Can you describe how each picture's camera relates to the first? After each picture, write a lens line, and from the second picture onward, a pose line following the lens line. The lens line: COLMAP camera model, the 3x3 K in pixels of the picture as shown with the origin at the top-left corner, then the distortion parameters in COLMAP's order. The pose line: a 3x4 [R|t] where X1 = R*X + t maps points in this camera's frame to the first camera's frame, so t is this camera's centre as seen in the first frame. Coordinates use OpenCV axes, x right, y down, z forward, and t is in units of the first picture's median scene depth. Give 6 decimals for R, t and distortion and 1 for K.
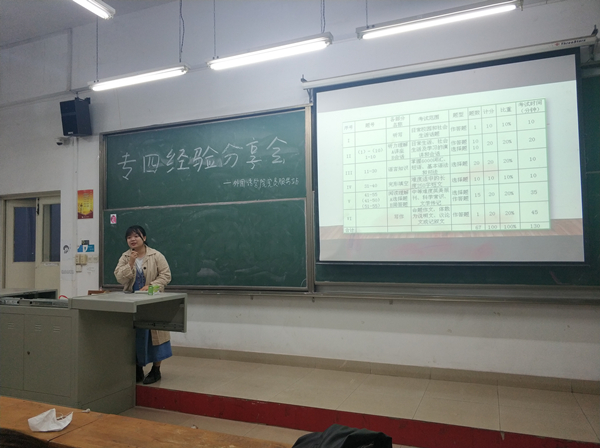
lens RADIAL K [[466.1, 0, 300.0], [0, 466.1, 224.0], [0, 0, 1]] dist [0.142591, -0.278920]
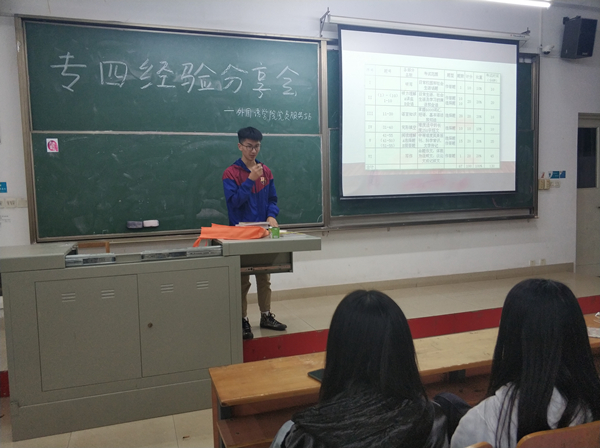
lens RADIAL K [[477.1, 0, 288.9], [0, 477.1, 223.6], [0, 0, 1]] dist [0.102541, -0.249488]
pose [[0.749183, -0.056986, 0.659907, -0.745790], [-0.017950, 0.994179, 0.106230, 0.027575], [-0.662119, -0.091432, 0.743800, 0.264006]]
